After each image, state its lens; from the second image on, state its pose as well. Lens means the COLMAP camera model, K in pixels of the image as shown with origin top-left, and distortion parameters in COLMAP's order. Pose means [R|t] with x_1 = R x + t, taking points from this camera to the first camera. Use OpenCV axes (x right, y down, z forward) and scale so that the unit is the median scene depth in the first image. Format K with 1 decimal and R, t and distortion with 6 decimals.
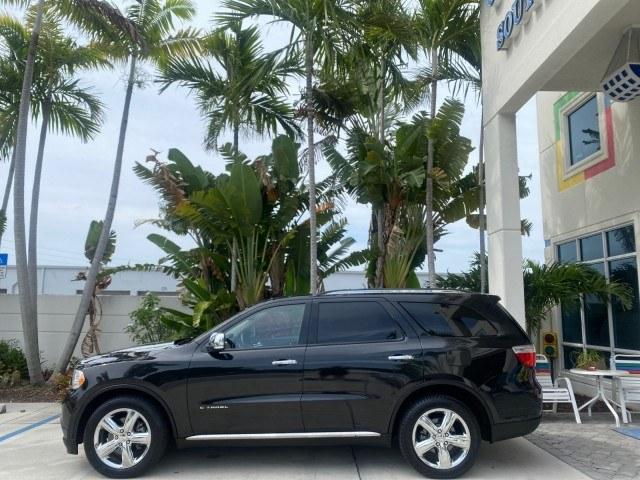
lens RADIAL K [[504.1, 0, 316.6], [0, 504.1, 238.6], [0, 0, 1]] dist [0.017073, -0.001704]
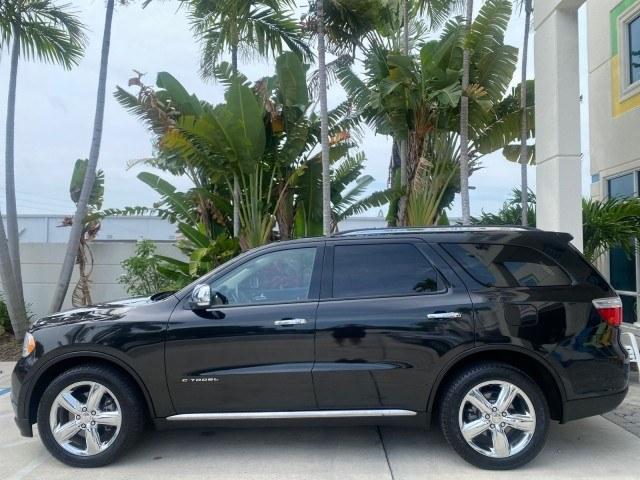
lens RADIAL K [[504.1, 0, 316.6], [0, 504.1, 238.6], [0, 0, 1]] dist [0.017073, -0.001704]
pose [[0.999612, -0.010308, -0.025865, -0.001438], [0.012848, 0.994899, 0.100057, 0.020892], [0.024702, -0.100351, 0.994645, 0.122835]]
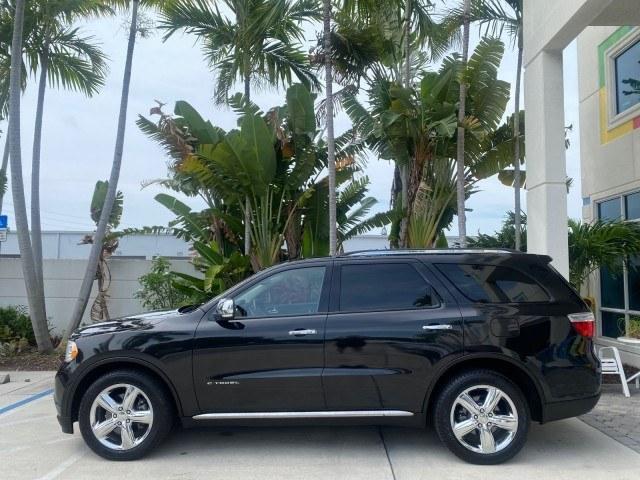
lens RADIAL K [[503.0, 0, 319.1], [0, 503.0, 239.7], [0, 0, 1]] dist [0.022927, -0.010929]
pose [[0.999589, -0.005388, -0.028148, -0.004881], [0.007338, 0.997546, 0.069635, 0.012037], [0.027704, -0.069812, 0.997175, 0.070155]]
